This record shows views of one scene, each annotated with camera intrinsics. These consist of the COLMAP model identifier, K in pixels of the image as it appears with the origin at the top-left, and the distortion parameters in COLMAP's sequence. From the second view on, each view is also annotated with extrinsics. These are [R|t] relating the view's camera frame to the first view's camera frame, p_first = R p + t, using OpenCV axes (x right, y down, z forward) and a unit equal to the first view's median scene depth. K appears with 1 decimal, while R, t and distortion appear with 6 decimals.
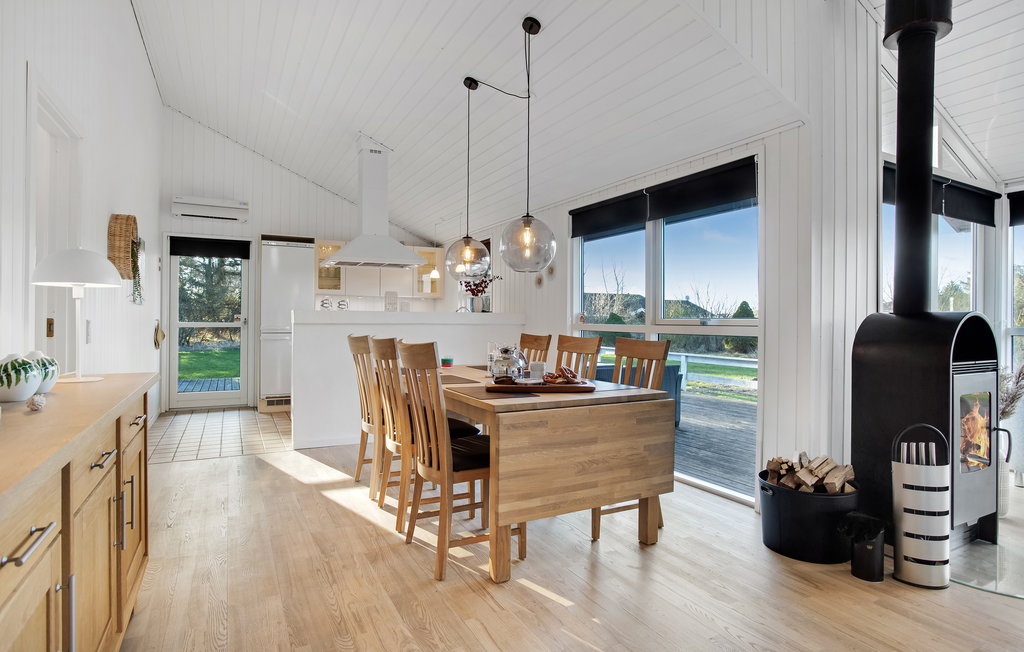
lens RADIAL K [[543.5, 0, 512.0], [0, 543.5, 326.0], [0, 0, 1]] dist [-0.031393, 0.000172]
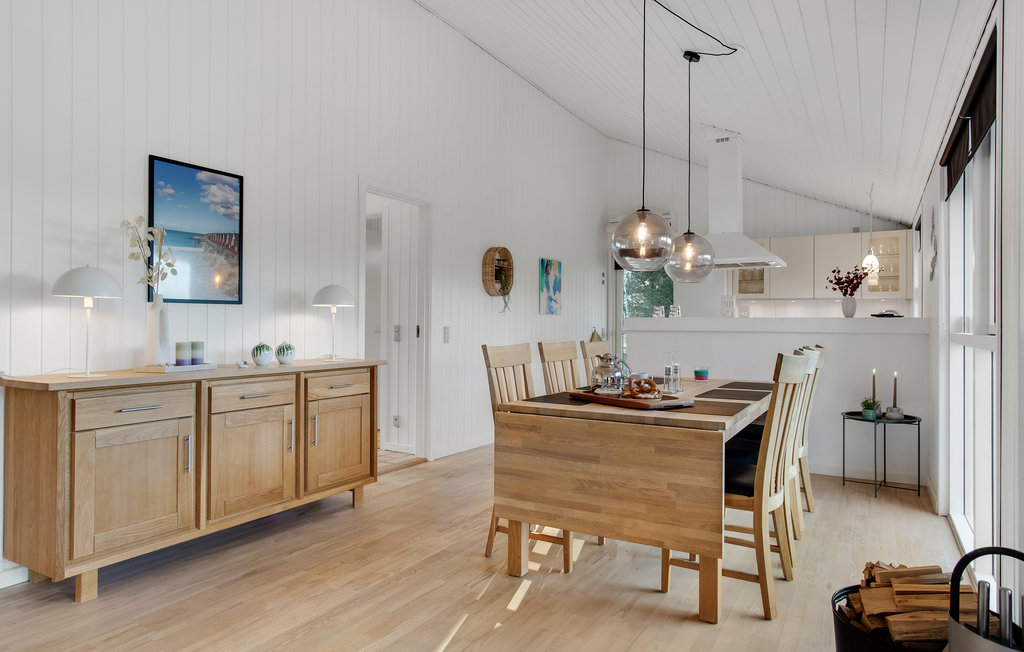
lens RADIAL K [[635.0, 0, 512.0], [0, 635.0, 326.0], [0, 0, 1]] dist [-0.006345, -0.000889]
pose [[0.519416, -0.001579, -0.854520, 0.809234], [-0.012913, 0.999870, -0.009697, 0.002032], [0.854424, 0.016071, 0.519328, 0.275351]]
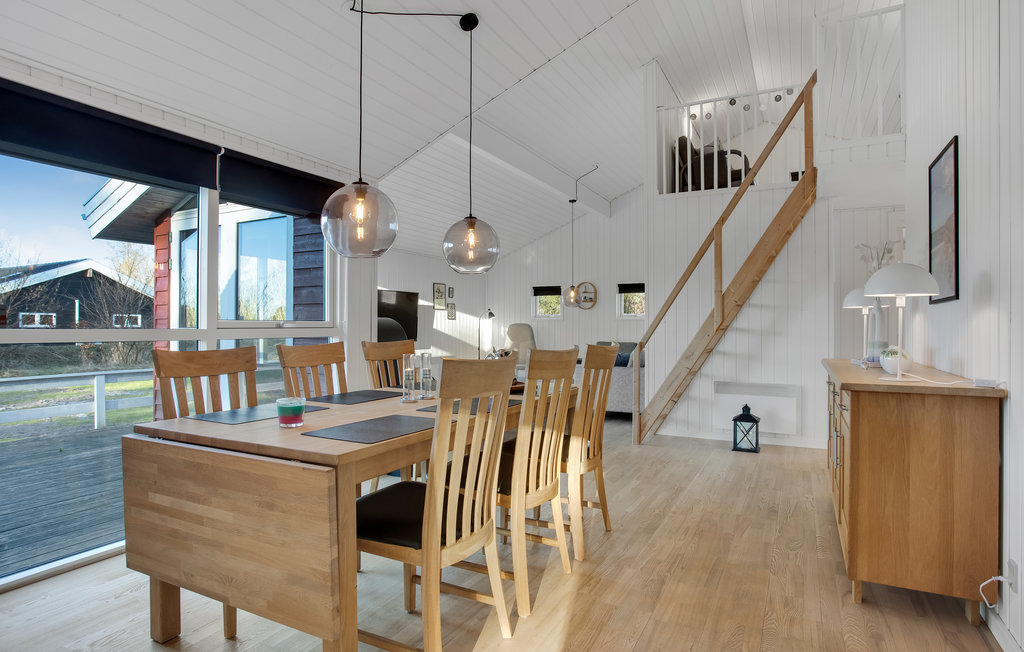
lens RADIAL K [[543.5, 0, 512.0], [0, 543.5, 326.0], [0, 0, 1]] dist [-0.031393, 0.000172]
pose [[-0.559775, -0.008509, 0.828601, -0.833801], [0.003447, 0.999915, 0.012596, -0.019103], [-0.828638, 0.009907, -0.559698, 1.496406]]
